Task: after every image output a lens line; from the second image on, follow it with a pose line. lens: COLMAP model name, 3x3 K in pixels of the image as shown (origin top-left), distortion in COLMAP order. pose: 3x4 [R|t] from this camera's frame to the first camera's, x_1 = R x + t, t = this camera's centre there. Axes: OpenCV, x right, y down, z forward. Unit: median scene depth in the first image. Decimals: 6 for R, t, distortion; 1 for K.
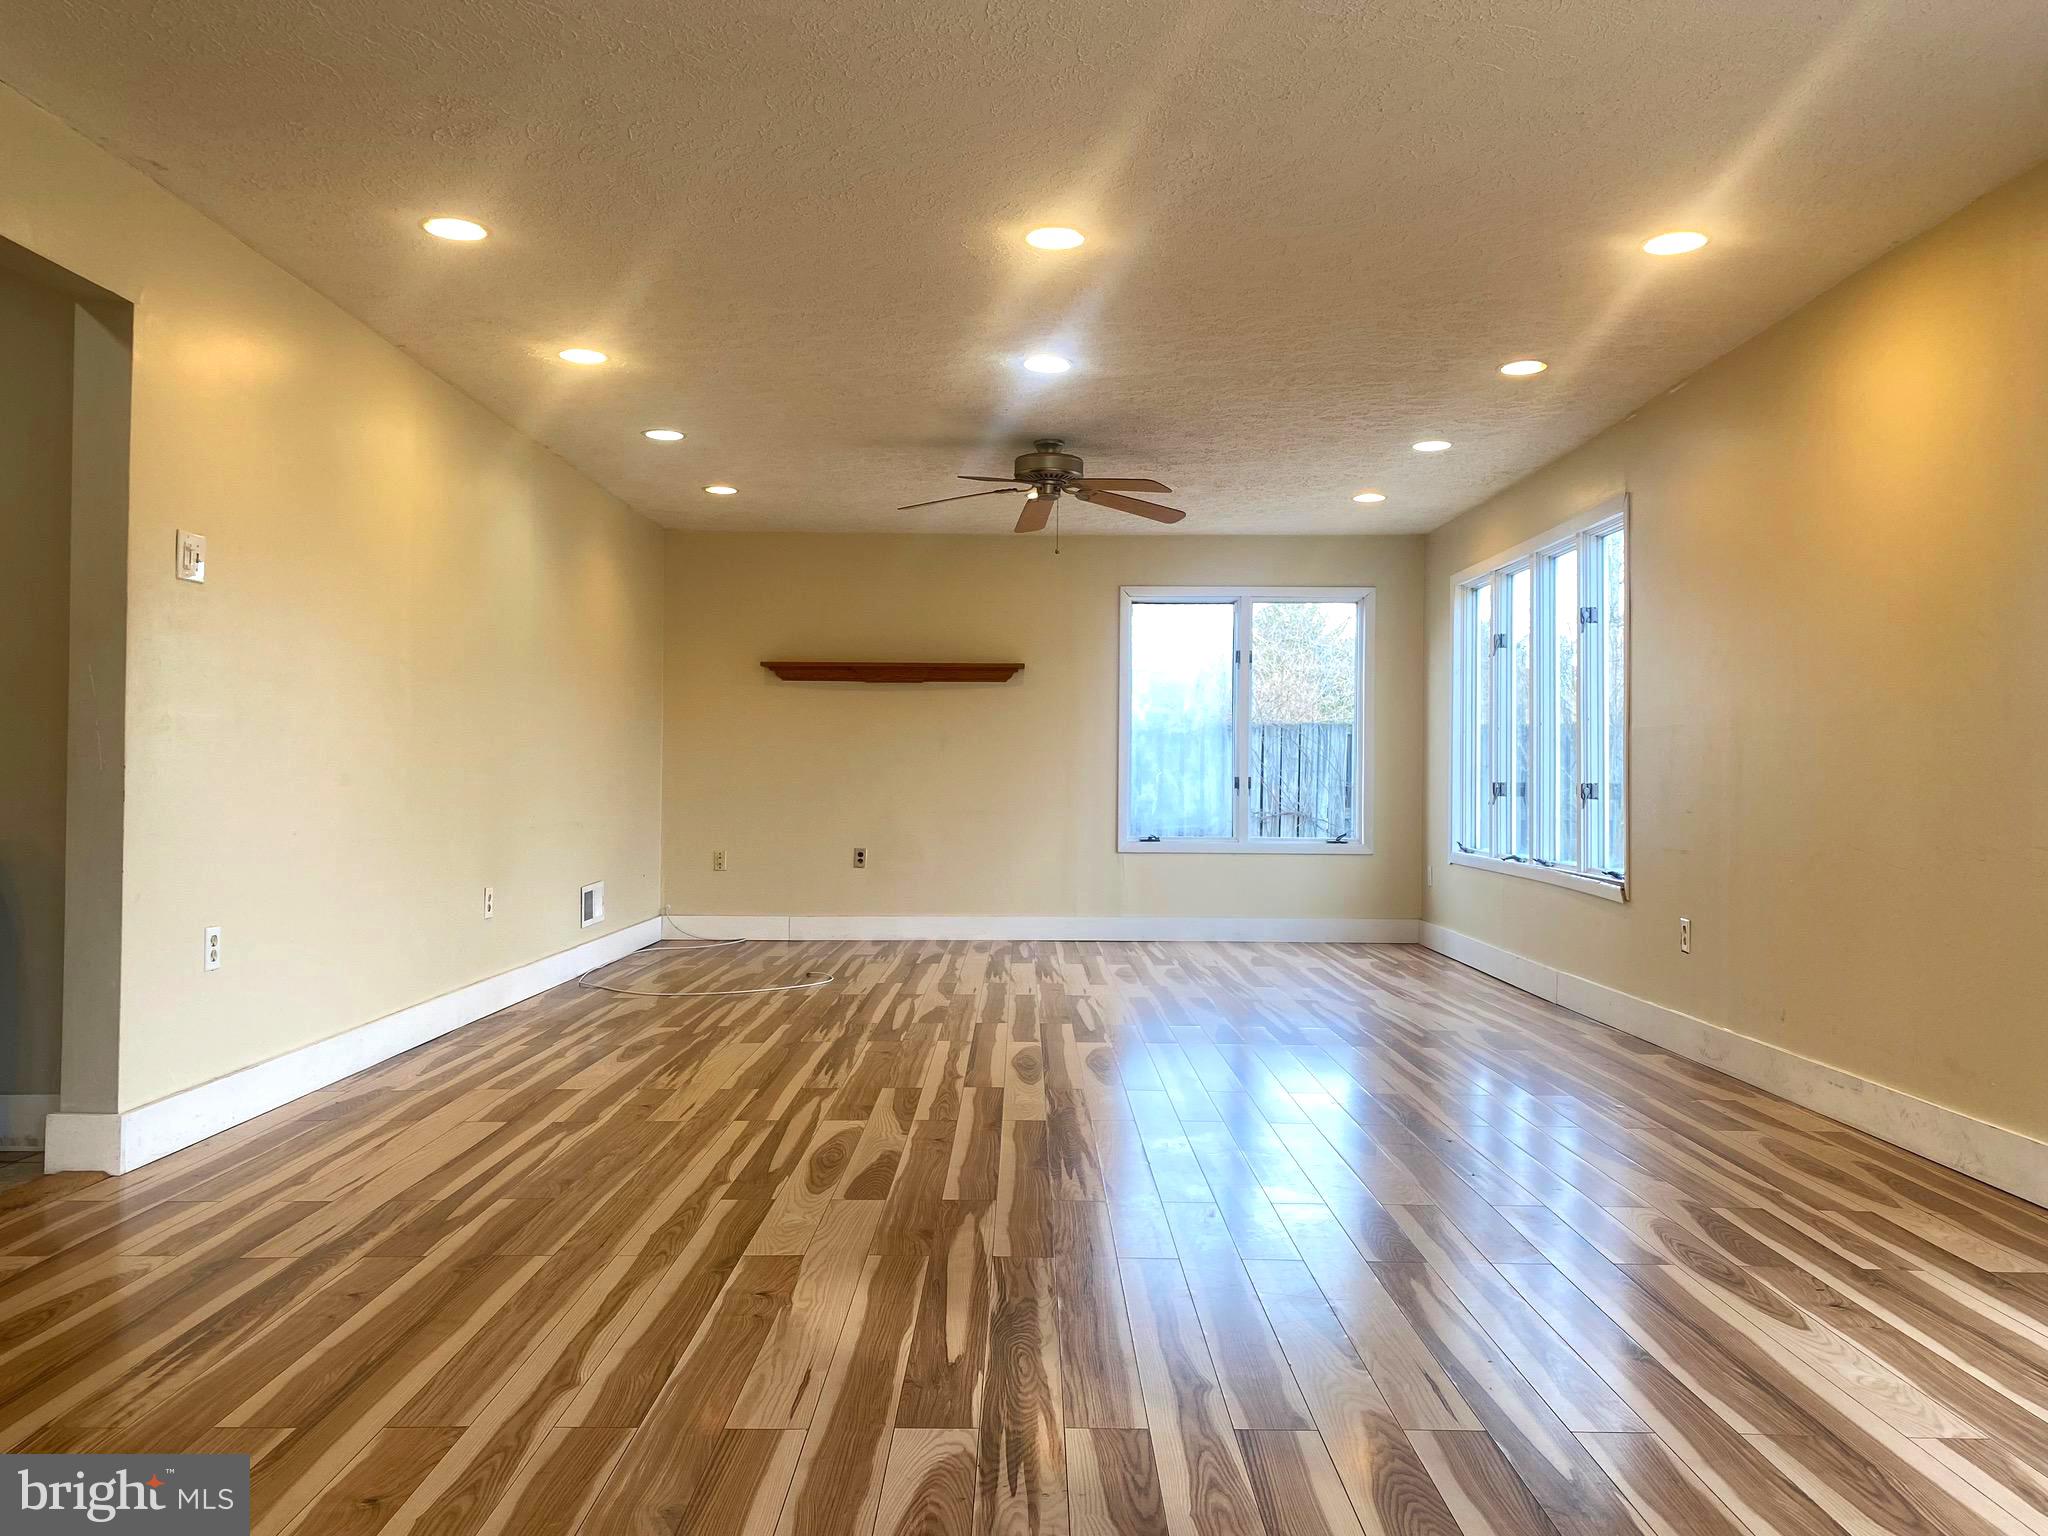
lens RADIAL K [[1554.1, 0, 1025.6], [0, 1554.1, 775.4], [0, 0, 1]] dist [-0.002345, -0.007794]
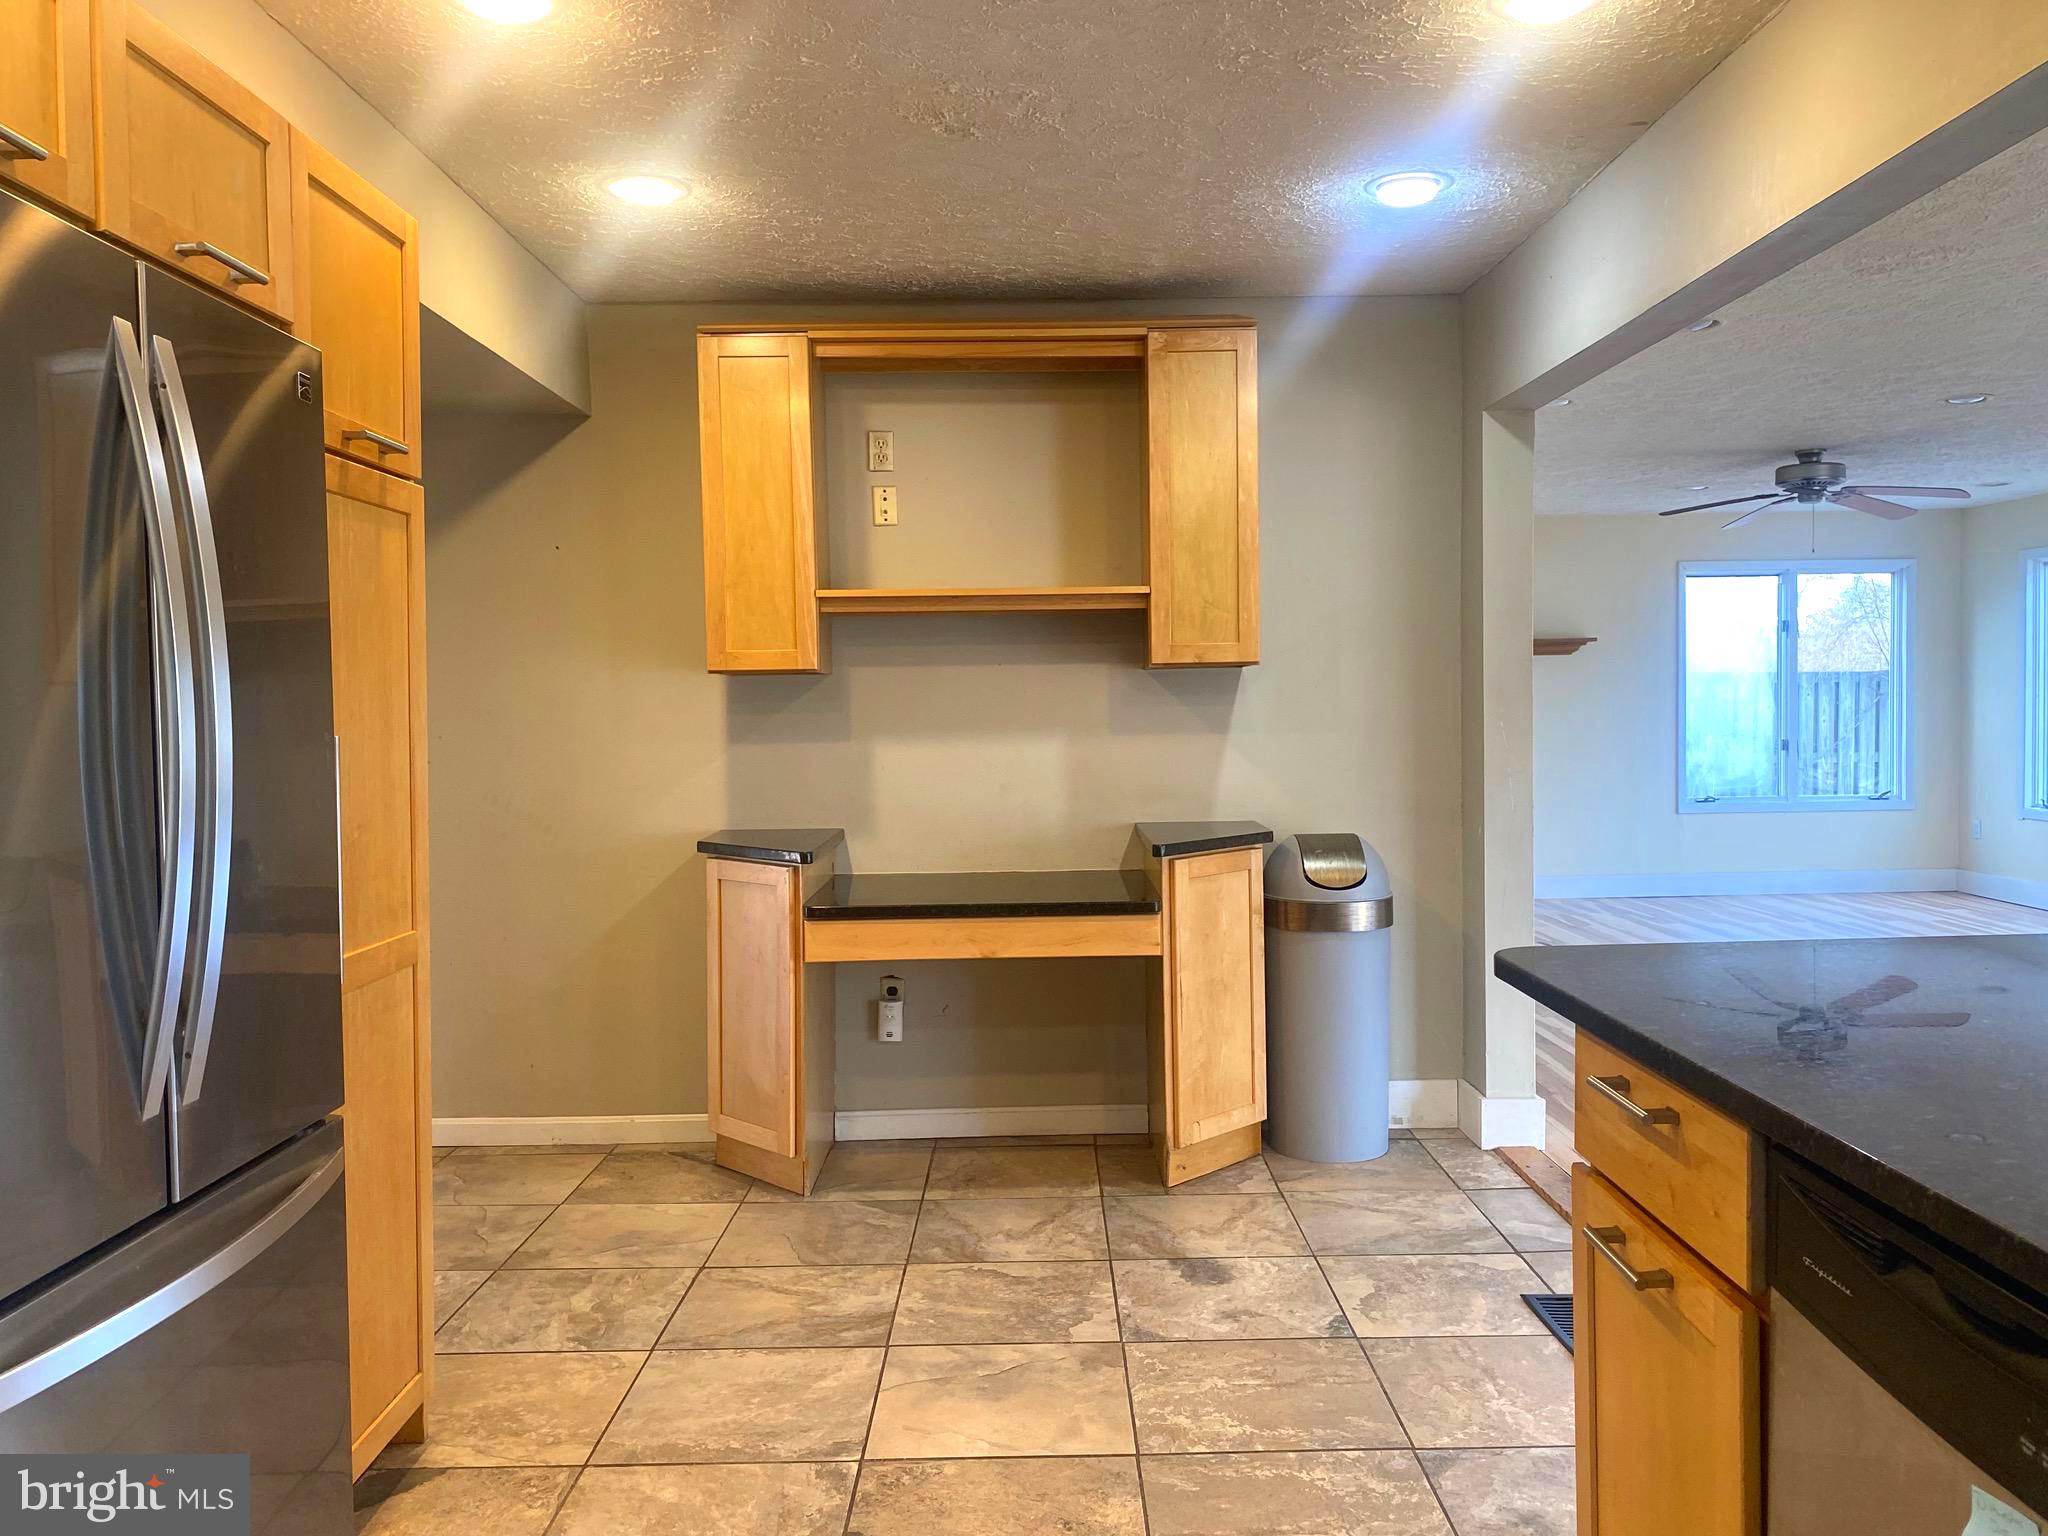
lens RADIAL K [[1554.1, 0, 1023.2], [0, 1554.1, 759.7], [0, 0, 1]] dist [-0.002345, -0.007794]
pose [[0.999537, -0.023423, -0.019405, -0.365928], [0.024113, 0.999057, 0.036112, -0.036144], [0.018541, -0.036564, 0.999159, -0.072357]]
